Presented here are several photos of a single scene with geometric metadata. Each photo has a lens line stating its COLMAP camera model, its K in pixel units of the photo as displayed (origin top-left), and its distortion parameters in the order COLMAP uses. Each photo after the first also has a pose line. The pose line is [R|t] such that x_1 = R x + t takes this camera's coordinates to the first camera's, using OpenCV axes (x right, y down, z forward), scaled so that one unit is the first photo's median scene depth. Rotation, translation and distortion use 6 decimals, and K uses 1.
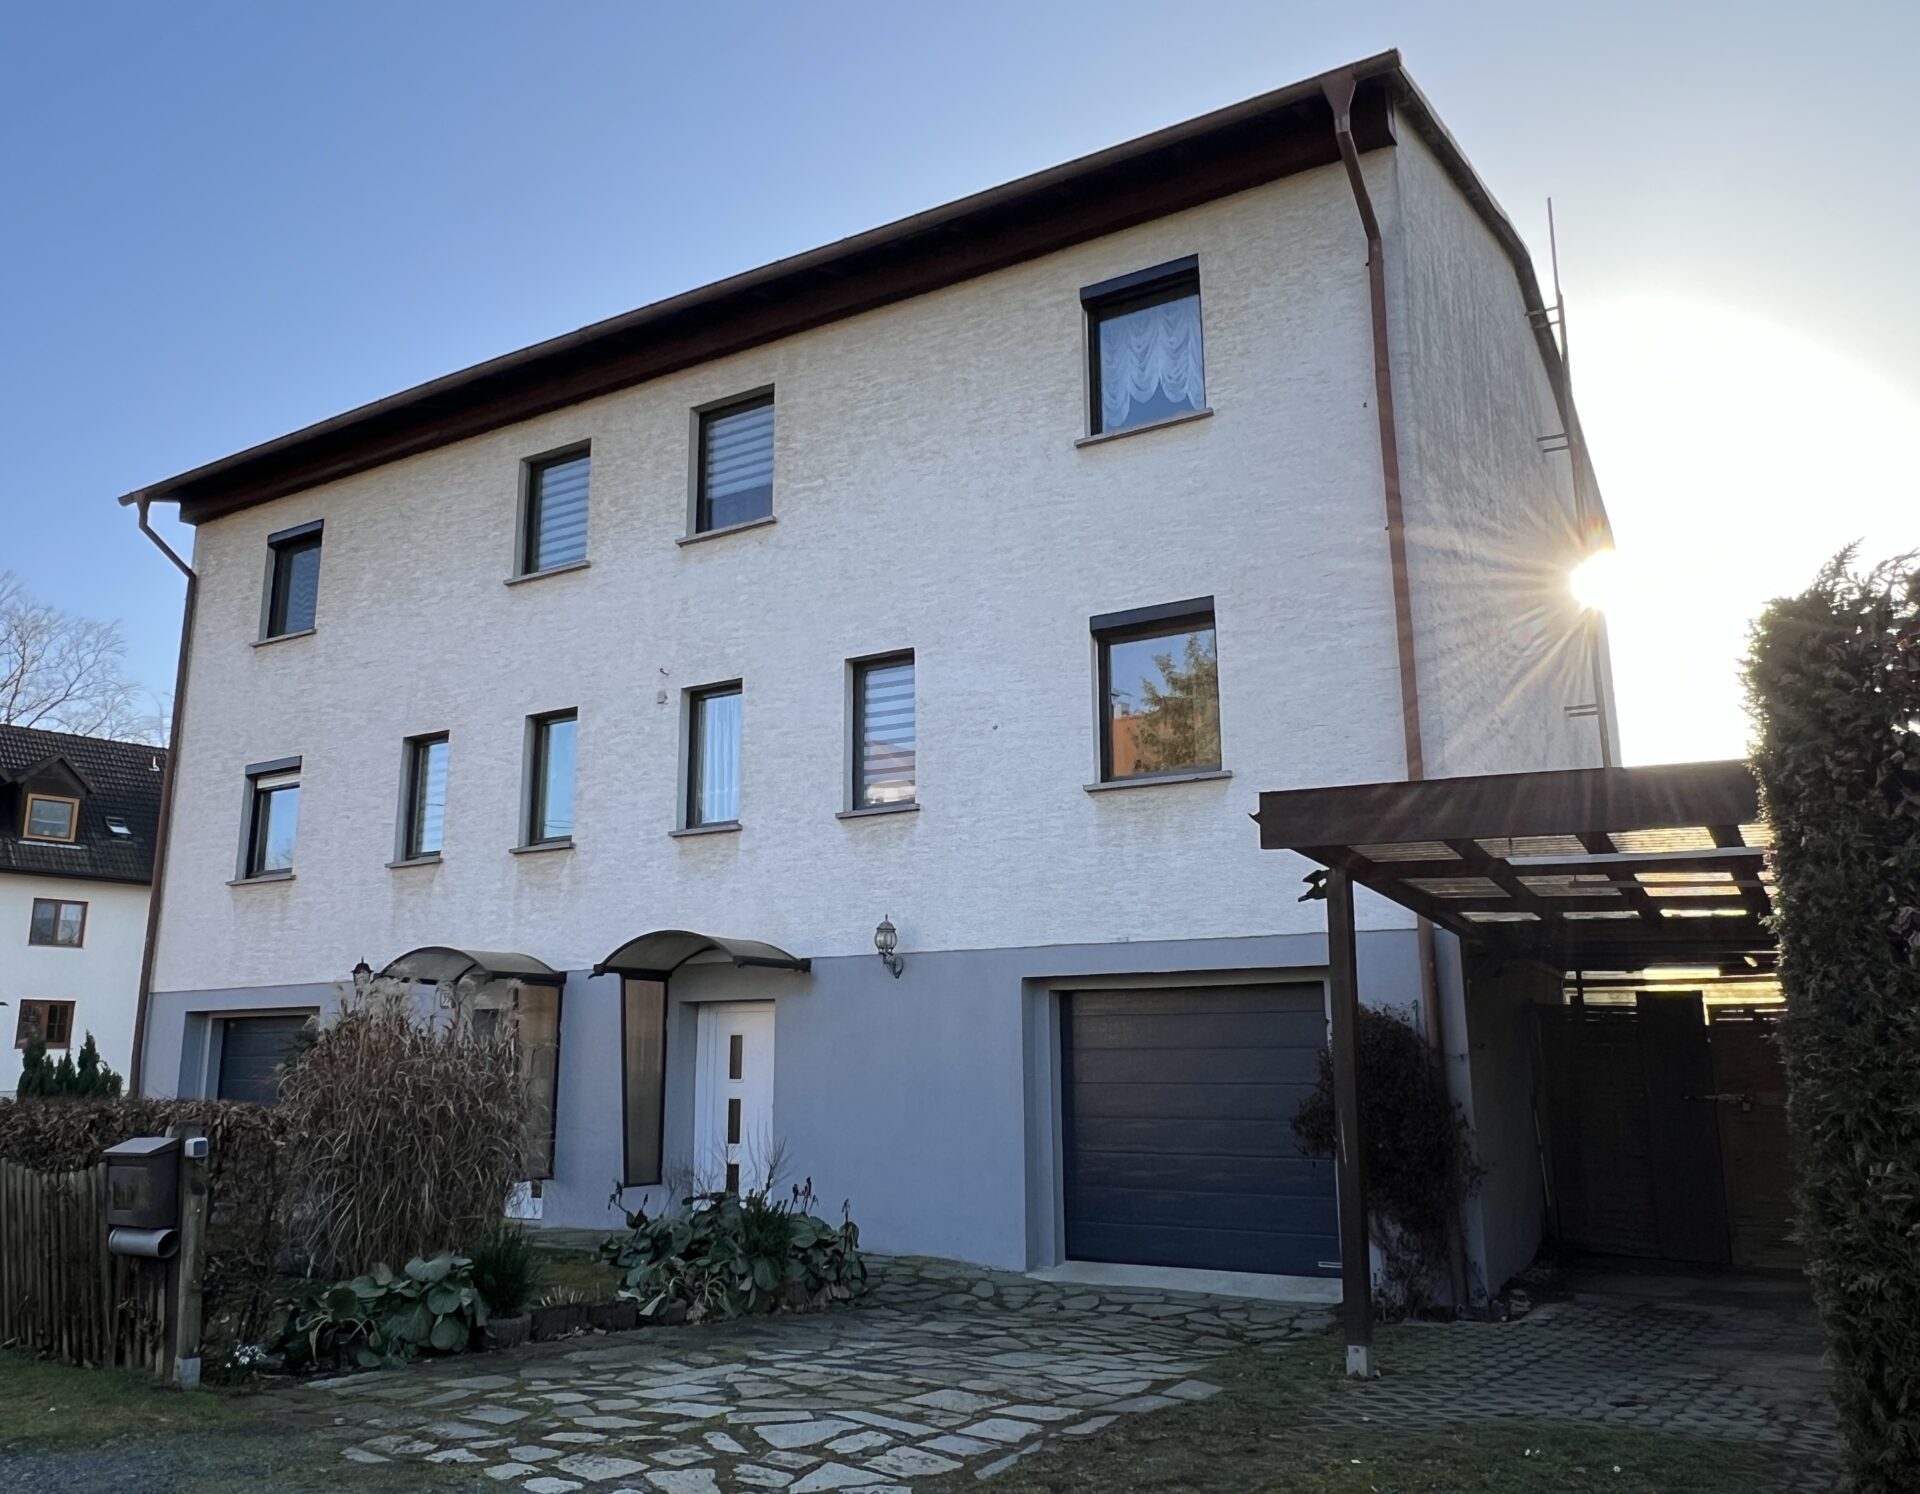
lens RADIAL K [[1494.8, 0, 955.8], [0, 1494.8, 749.1], [0, 0, 1]] dist [0.004568, -0.000657]
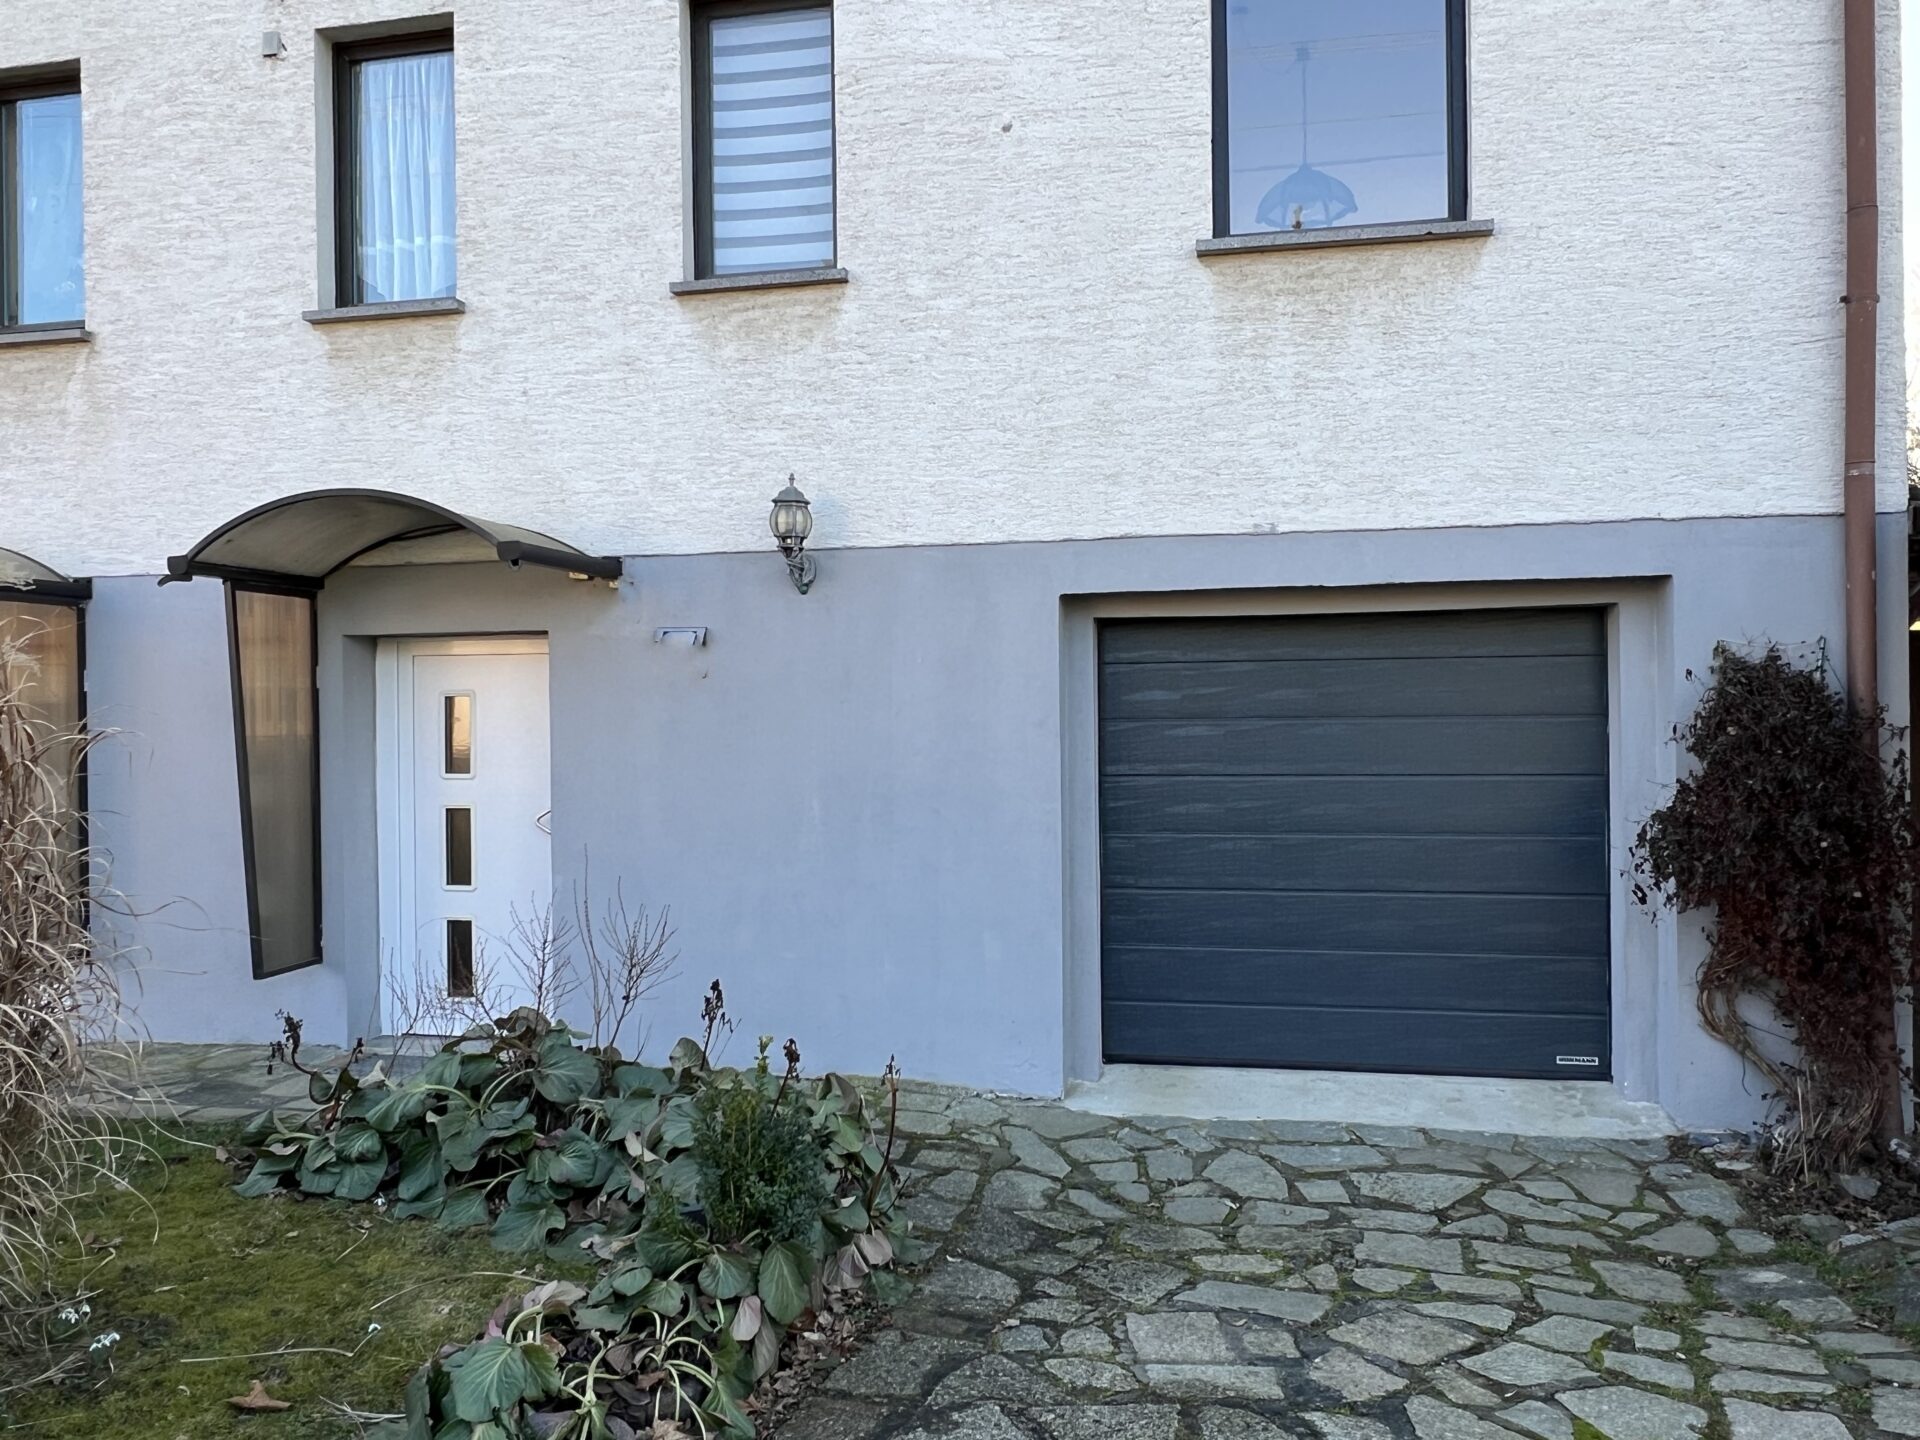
lens RADIAL K [[1404.7, 0, 960.1], [0, 1404.7, 710.4], [0, 0, 1]] dist [-0.000344, -0.003976]
pose [[0.943516, -0.009195, 0.331198, -0.149443], [-0.059658, 0.978562, 0.197122, 0.086553], [-0.325911, -0.205746, 0.922741, 0.478704]]
